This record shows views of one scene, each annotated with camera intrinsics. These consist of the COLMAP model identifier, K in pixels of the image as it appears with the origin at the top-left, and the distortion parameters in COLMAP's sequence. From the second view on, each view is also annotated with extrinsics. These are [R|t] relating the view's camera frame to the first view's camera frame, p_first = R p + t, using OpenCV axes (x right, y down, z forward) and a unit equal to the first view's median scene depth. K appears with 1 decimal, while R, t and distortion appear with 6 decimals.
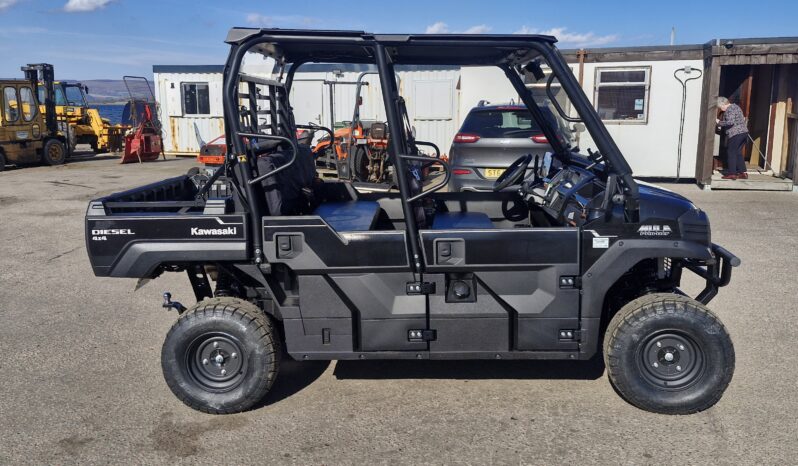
lens RADIAL K [[696.4, 0, 390.8], [0, 696.4, 235.1], [0, 0, 1]] dist [0.072681, -0.047666]
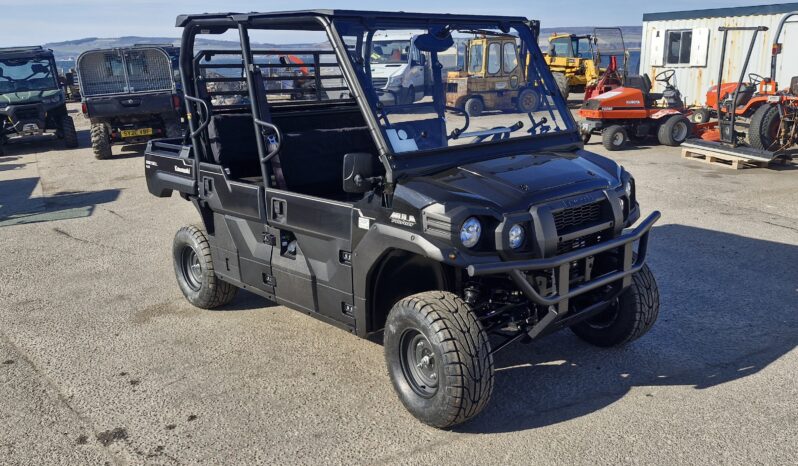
lens RADIAL K [[696.4, 0, 393.0], [0, 696.4, 232.4], [0, 0, 1]] dist [0.072681, -0.047666]
pose [[0.693287, 0.167144, -0.701011, 0.276966], [-0.117756, 0.985932, 0.118620, -0.026466], [0.710976, 0.000311, 0.703216, 0.096130]]
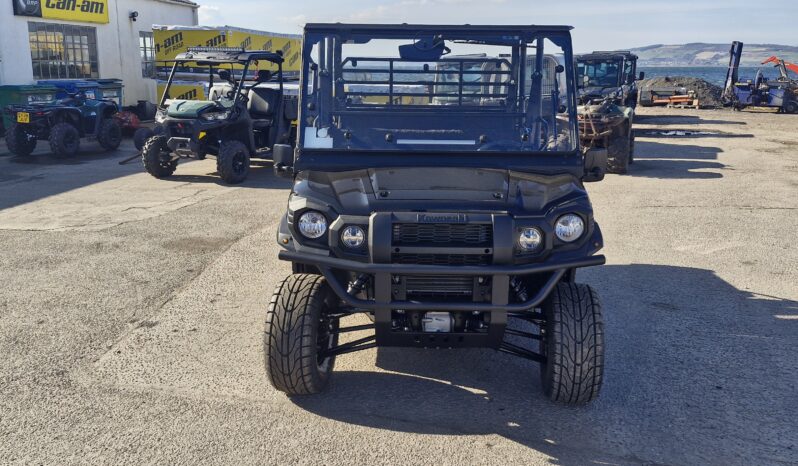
lens RADIAL K [[696.4, 0, 398.7], [0, 696.4, 235.9], [0, 0, 1]] dist [0.072681, -0.047666]
pose [[0.027160, 0.239454, -0.970528, 0.387210], [-0.191241, 0.954198, 0.230073, -0.064676], [0.981167, 0.179356, 0.071709, 0.301713]]
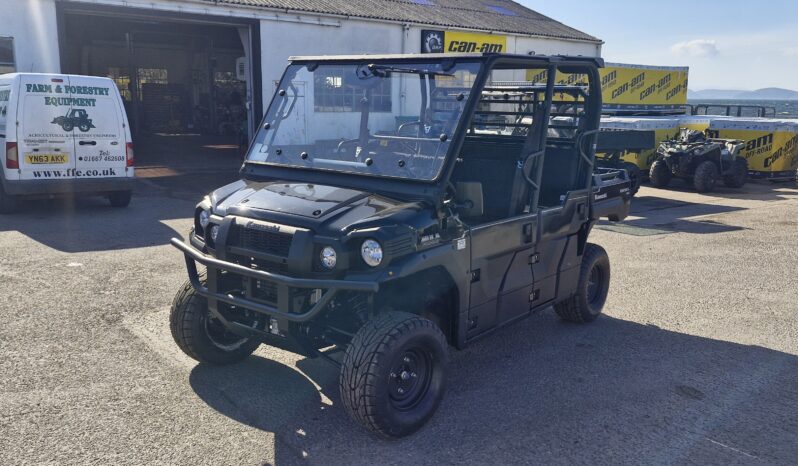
lens RADIAL K [[696.4, 0, 414.6], [0, 696.4, 223.6], [0, 0, 1]] dist [0.072681, -0.047666]
pose [[-0.562356, 0.143917, -0.814275, 0.336162], [-0.167266, 0.944582, 0.282466, -0.107477], [0.809801, 0.295047, -0.507118, 0.529667]]
